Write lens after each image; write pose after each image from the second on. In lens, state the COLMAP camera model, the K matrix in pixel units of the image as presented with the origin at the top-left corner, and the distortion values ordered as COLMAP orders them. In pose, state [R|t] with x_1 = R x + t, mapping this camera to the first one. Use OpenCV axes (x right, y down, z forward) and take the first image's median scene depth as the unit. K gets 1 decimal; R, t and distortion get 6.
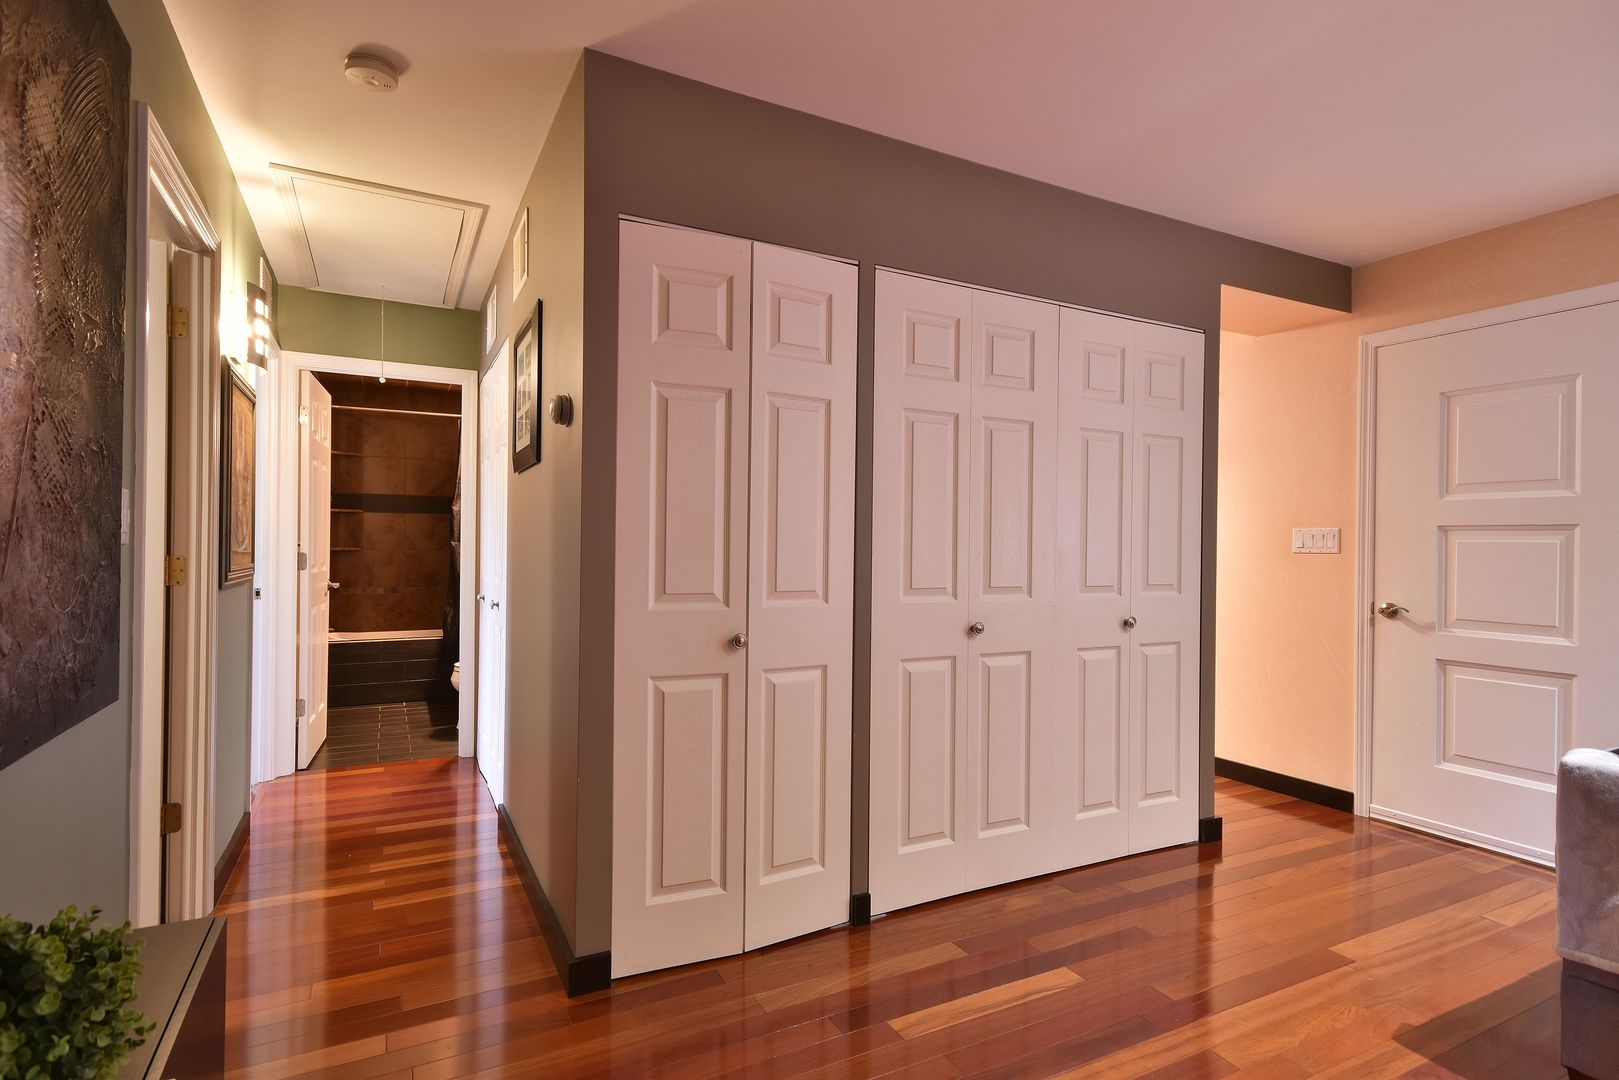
lens RADIAL K [[818.8, 0, 807.7], [0, 818.8, 543.8], [0, 0, 1]] dist [0.011429, -0.000427]
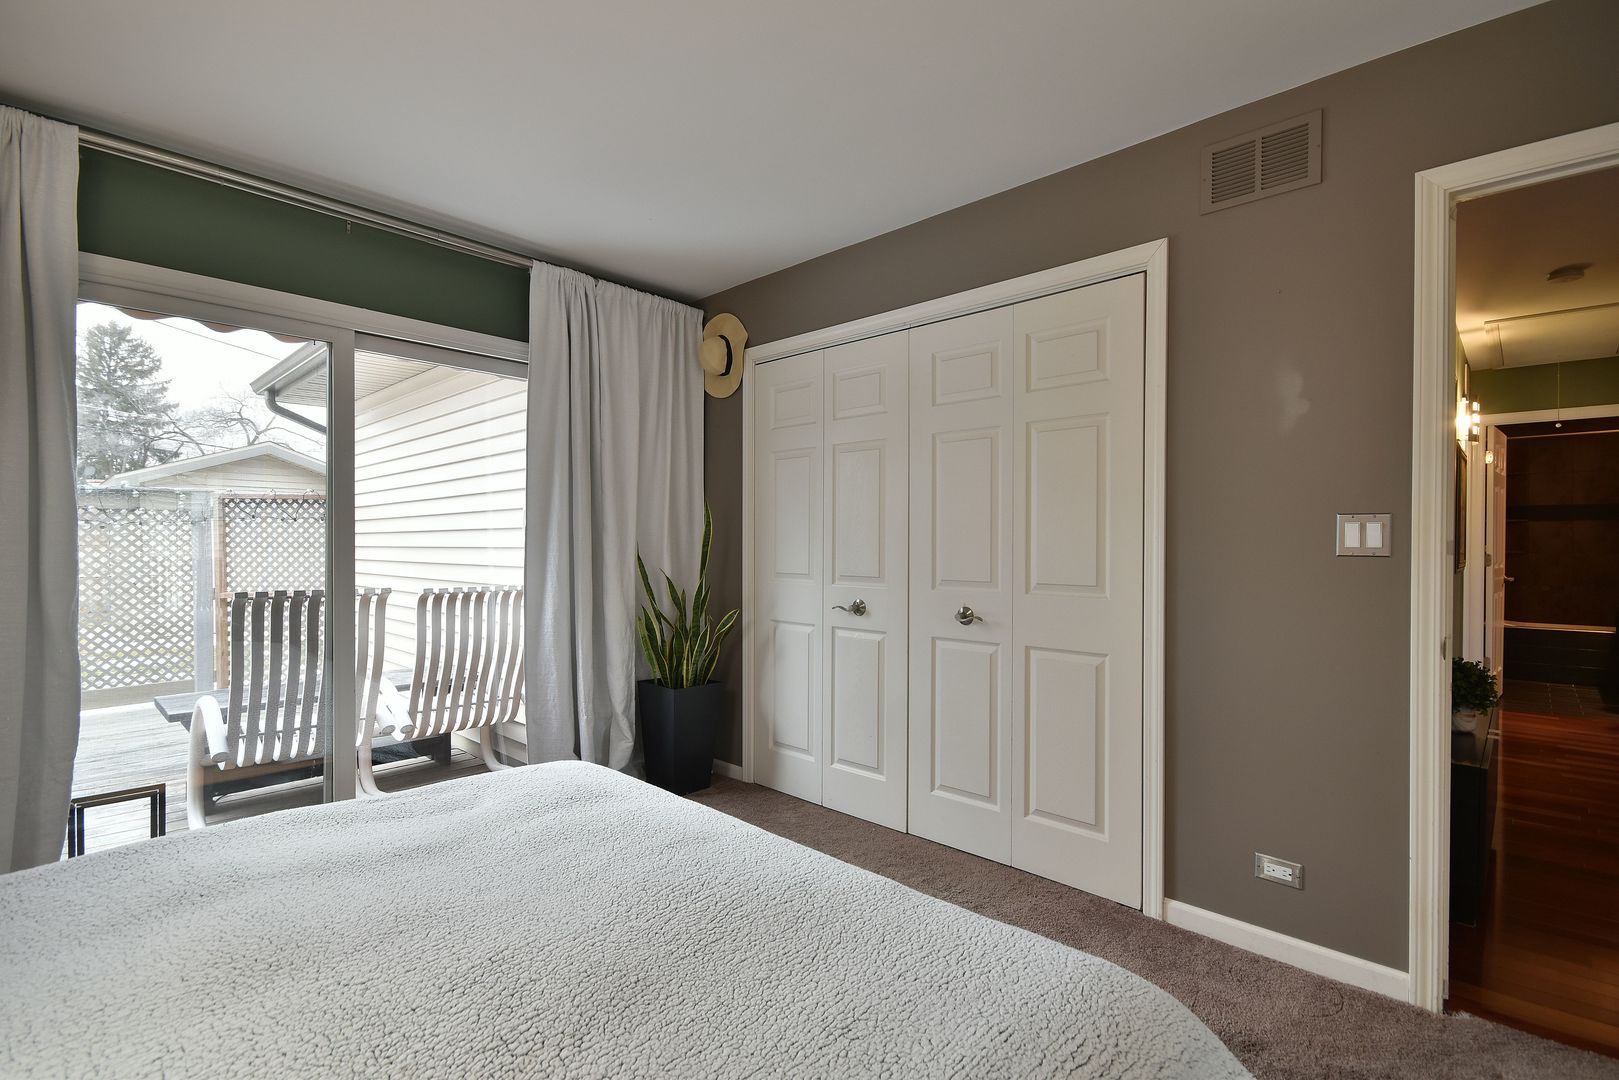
lens RADIAL K [[753.7, 0, 809.5], [0, 753.7, 540.0], [0, 0, 1]] dist [-0.003221, -0.000873]
pose [[0.325035, -0.003894, -0.945694, 0.224192], [-0.005009, 0.999970, -0.005839, 0.000103], [0.945689, 0.006635, 0.325006, -0.512568]]
